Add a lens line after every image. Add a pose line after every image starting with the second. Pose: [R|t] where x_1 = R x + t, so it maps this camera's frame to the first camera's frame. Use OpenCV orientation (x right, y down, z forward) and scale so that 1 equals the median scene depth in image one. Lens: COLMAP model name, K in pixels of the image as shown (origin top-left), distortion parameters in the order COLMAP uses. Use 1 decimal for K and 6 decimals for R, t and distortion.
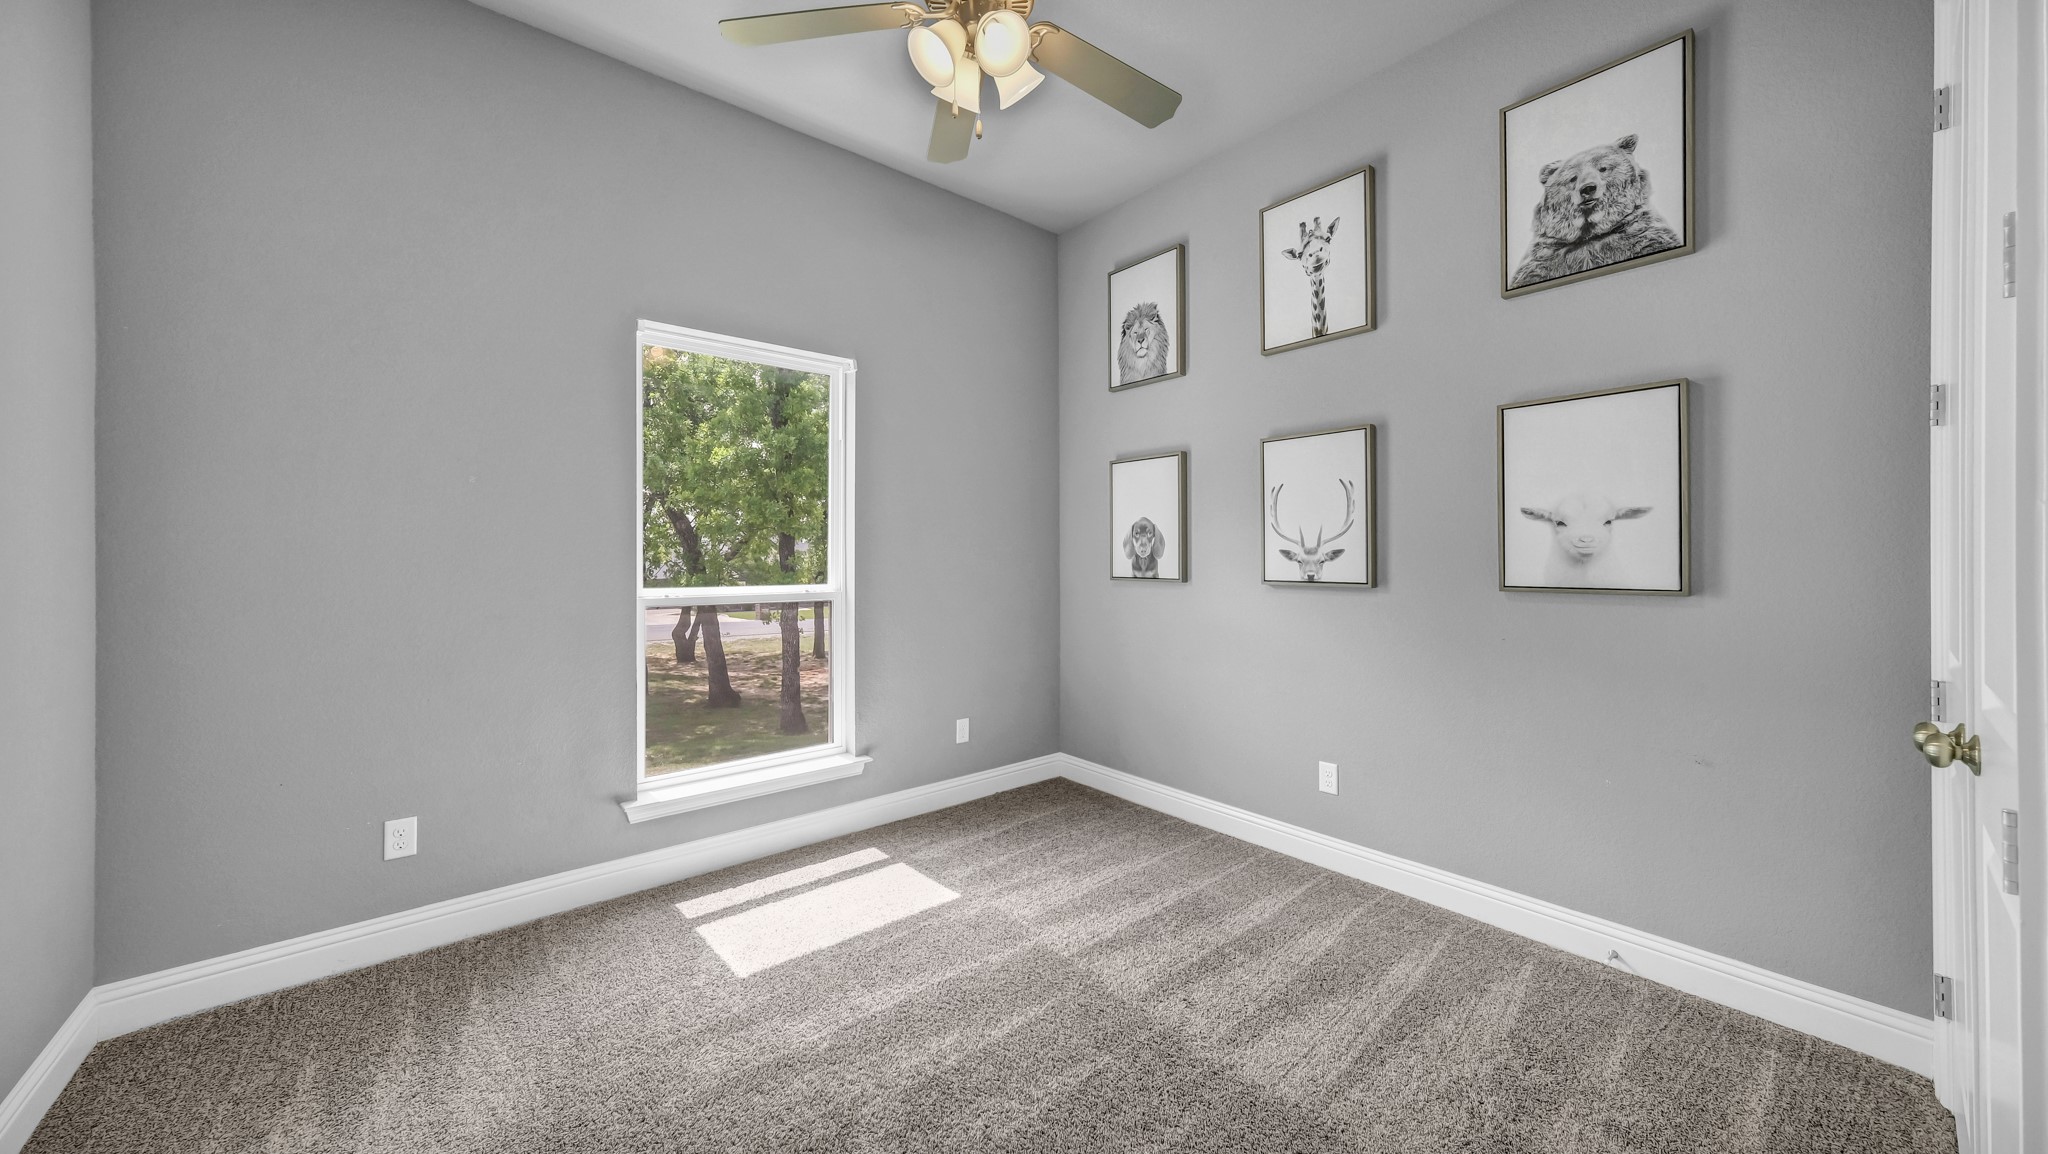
lens RADIAL K [[713.9, 0, 1020.9], [0, 713.9, 546.4], [0, 0, 1]] dist [-0.002903, -0.000037]
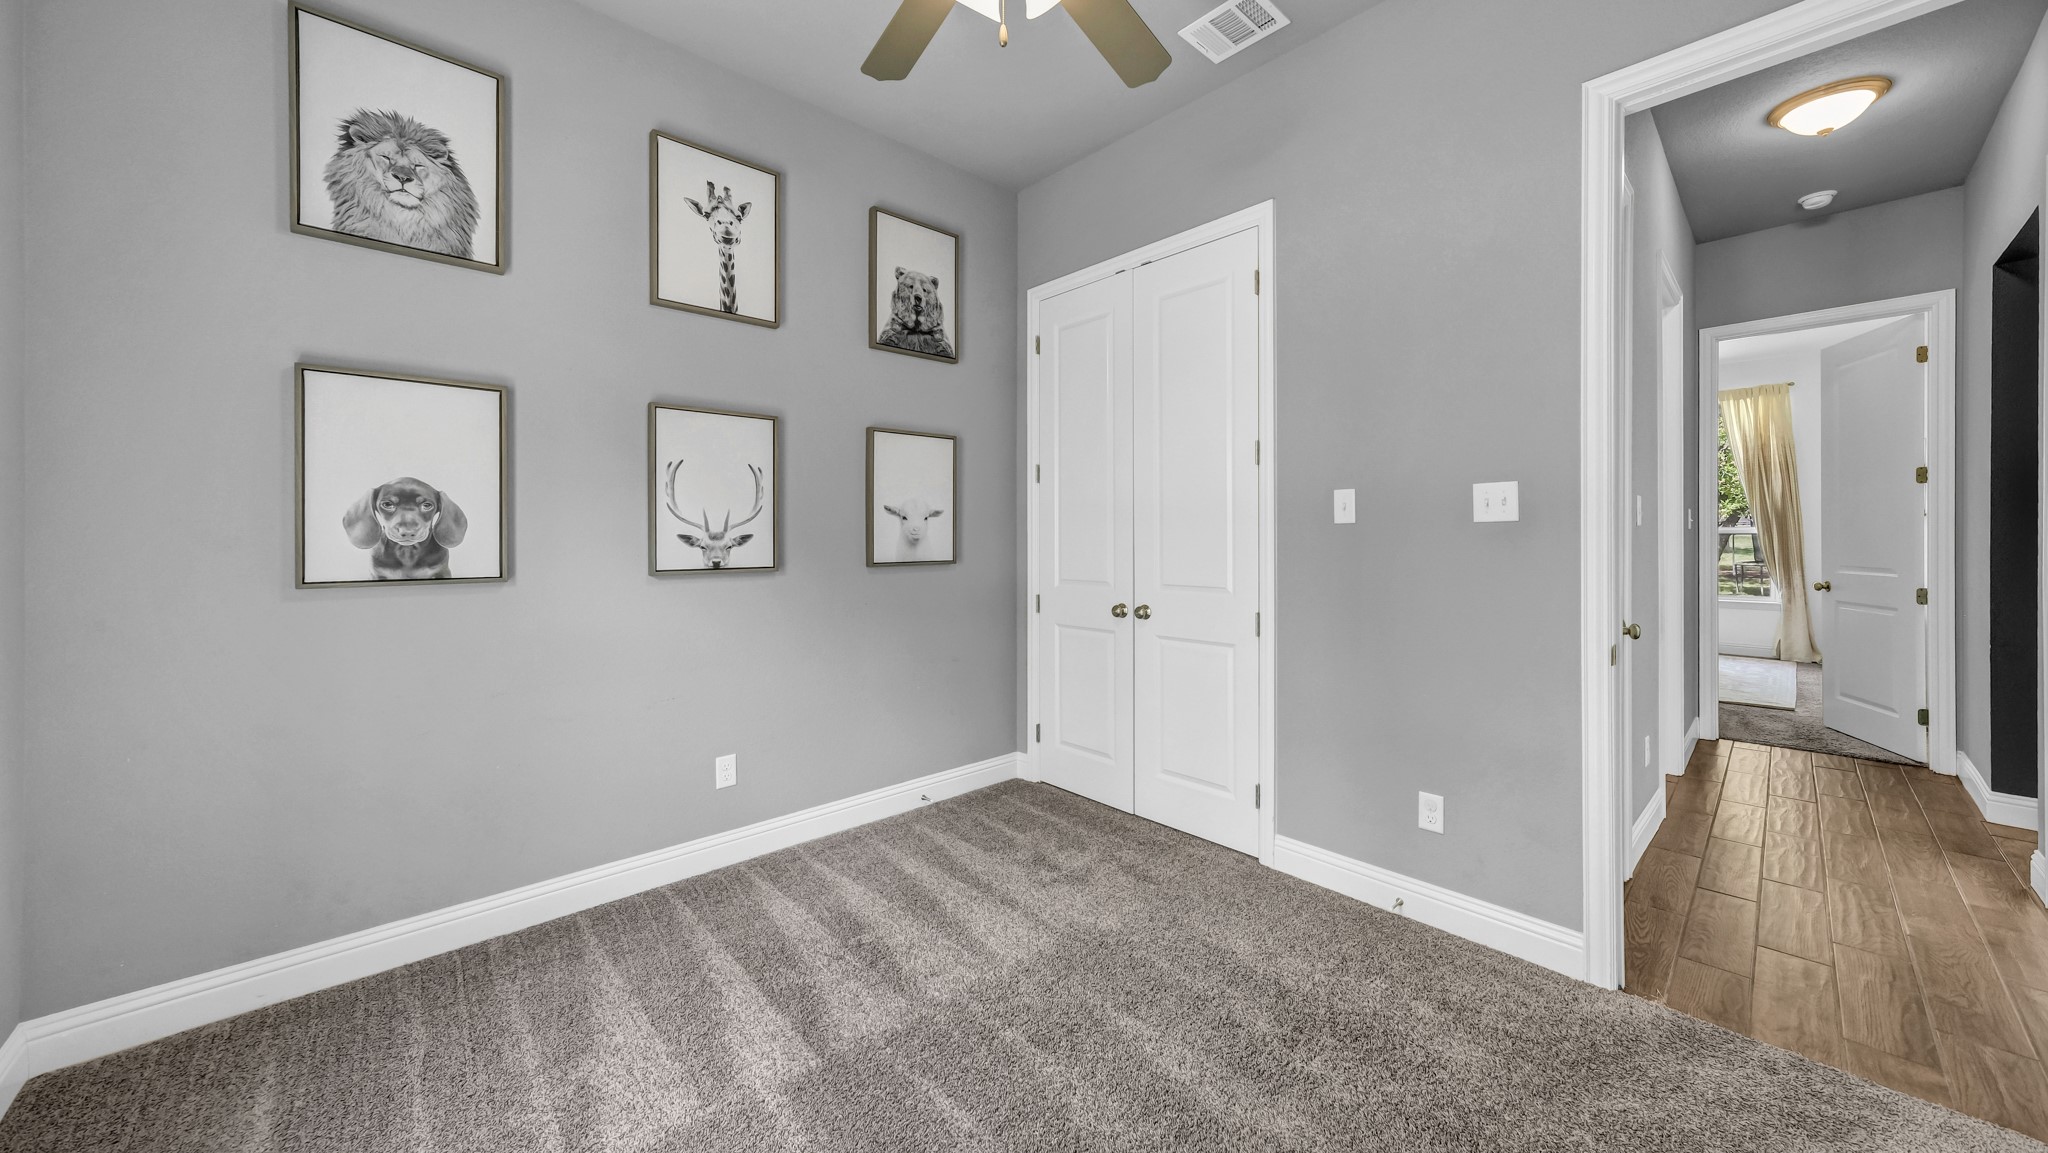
lens RADIAL K [[713.9, 0, 1020.9], [0, 713.9, 545.9], [0, 0, 1]] dist [-0.002903, -0.000037]
pose [[-0.044964, 0.005280, 0.998975, -0.557890], [0.002994, 0.999982, -0.005150, 0.025923], [-0.998984, 0.002759, -0.044979, 0.652910]]
